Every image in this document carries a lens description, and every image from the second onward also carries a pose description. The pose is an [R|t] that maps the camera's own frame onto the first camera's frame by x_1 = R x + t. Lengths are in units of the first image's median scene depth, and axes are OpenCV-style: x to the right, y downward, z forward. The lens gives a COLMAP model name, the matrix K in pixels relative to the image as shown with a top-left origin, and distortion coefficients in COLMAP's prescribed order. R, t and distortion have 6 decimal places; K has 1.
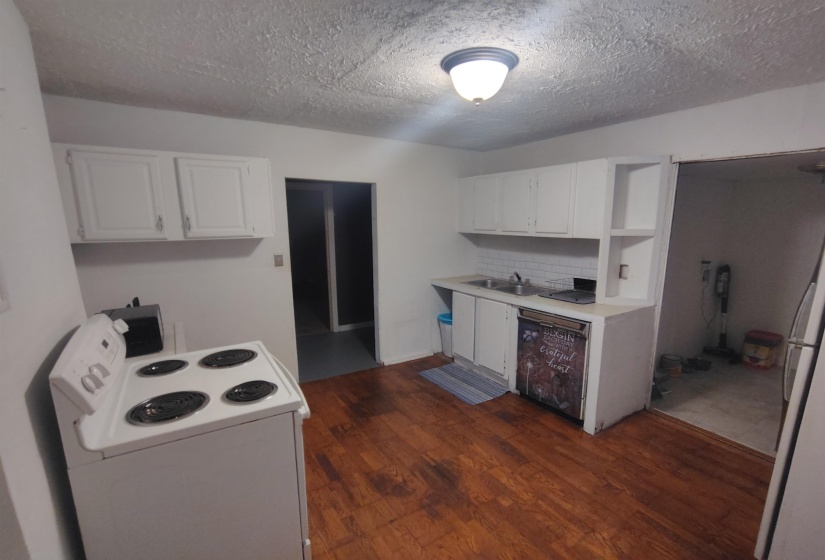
lens RADIAL K [[382.1, 0, 410.5], [0, 382.1, 297.0], [0, 0, 1]] dist [-0.001780, -0.000363]
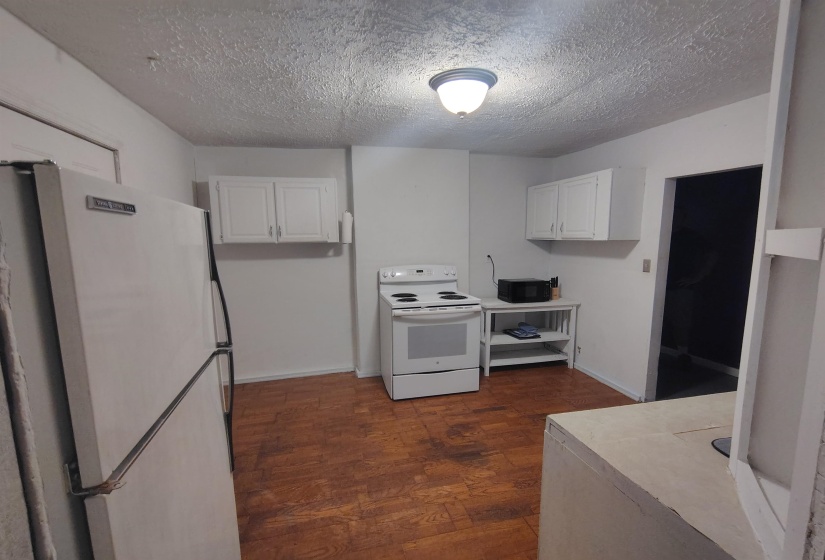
lens RADIAL K [[382.1, 0, 410.5], [0, 382.1, 297.0], [0, 0, 1]] dist [-0.001780, -0.000363]
pose [[-0.316998, 0.154057, -0.935830, 1.172835], [-0.175170, 0.960233, 0.217411, -0.193678], [0.932109, 0.232848, -0.277406, 1.129906]]
